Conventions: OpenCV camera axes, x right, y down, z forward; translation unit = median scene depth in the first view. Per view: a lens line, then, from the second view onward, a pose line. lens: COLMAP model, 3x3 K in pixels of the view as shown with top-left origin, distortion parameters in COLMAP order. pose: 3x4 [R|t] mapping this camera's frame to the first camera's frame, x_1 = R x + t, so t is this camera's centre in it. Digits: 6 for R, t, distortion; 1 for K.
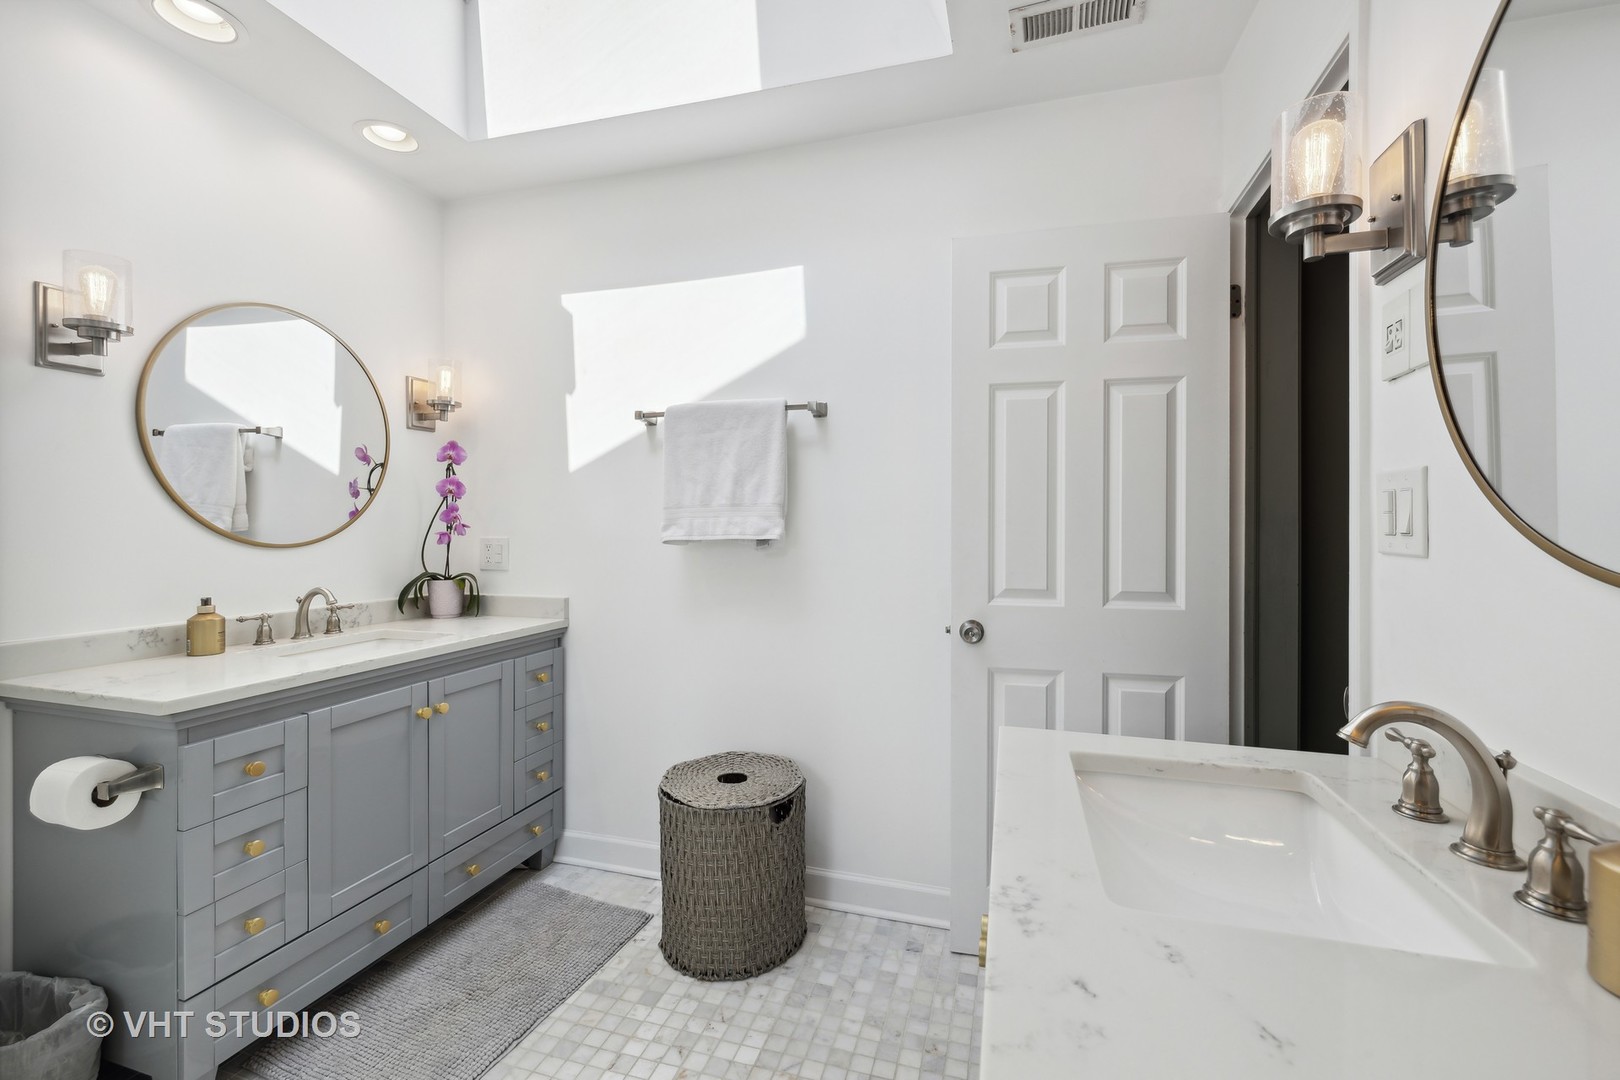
lens RADIAL K [[693.2, 0, 811.5], [0, 693.2, 525.8], [0, 0, 1]] dist [-0.000978, -0.000678]
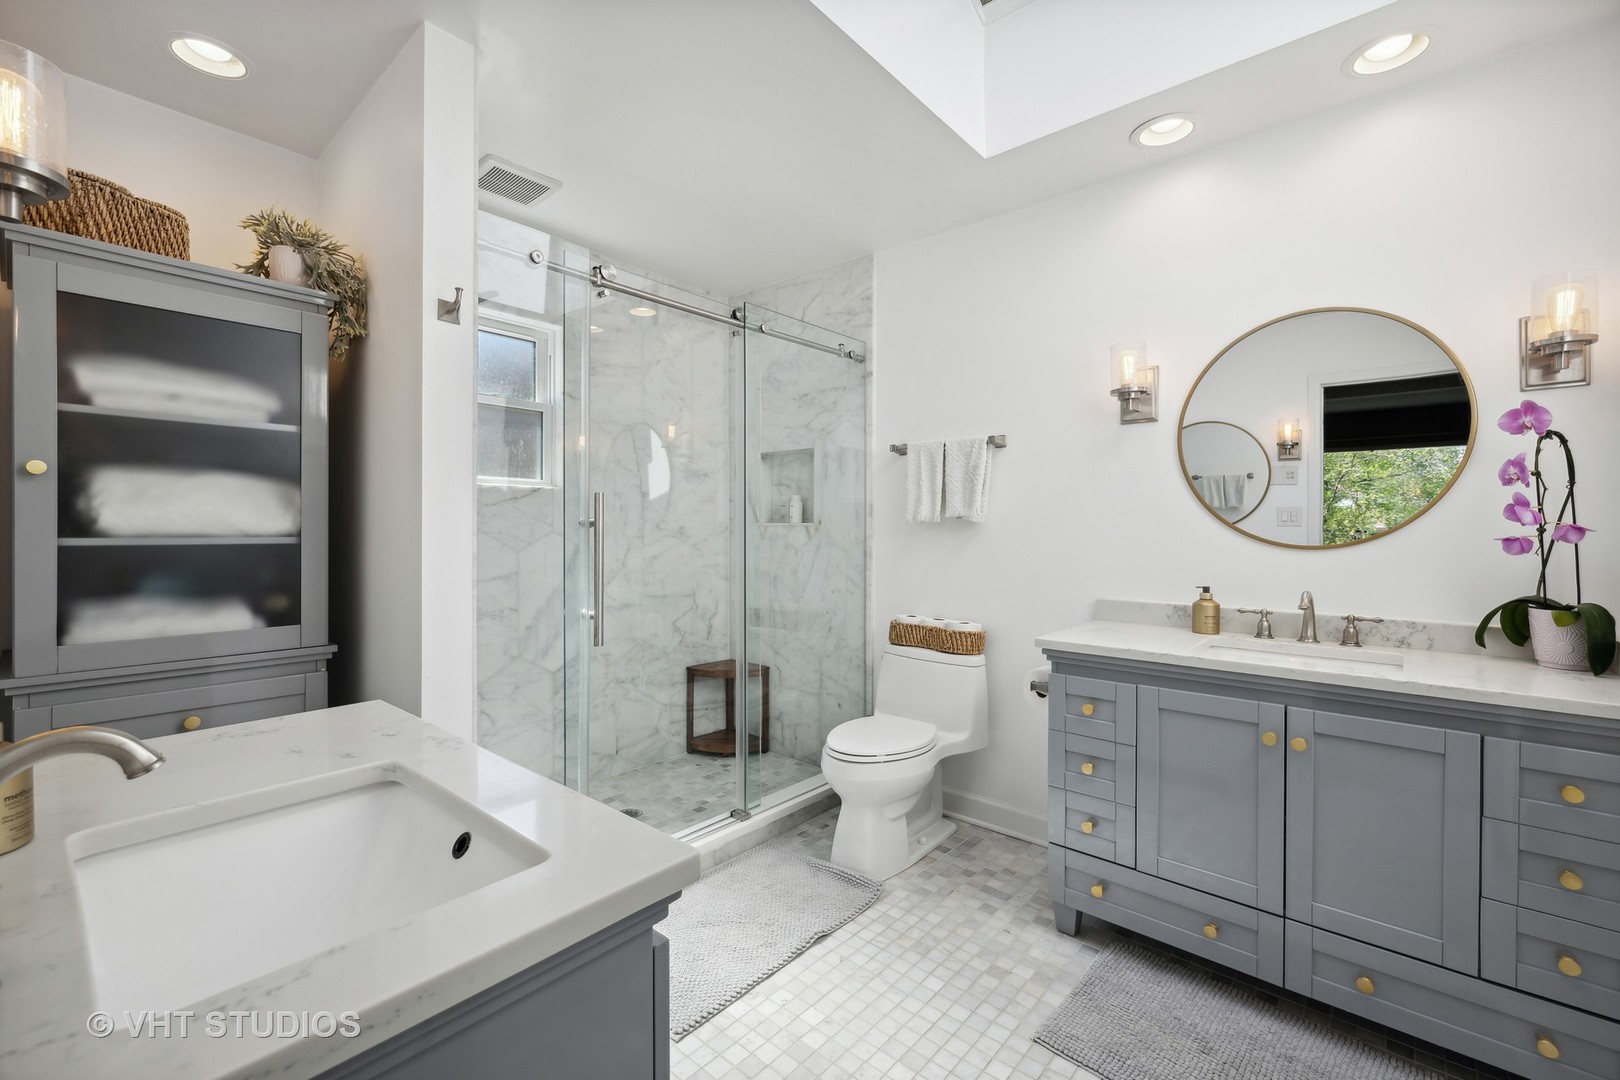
lens RADIAL K [[693.2, 0, 811.6], [0, 693.2, 535.5], [0, 0, 1]] dist [-0.000978, -0.000678]
pose [[-0.420946, 0.006780, -0.907060, 0.471736], [-0.007283, 0.999915, 0.010854, 0.006408], [0.907056, 0.011175, -0.420861, 0.816272]]
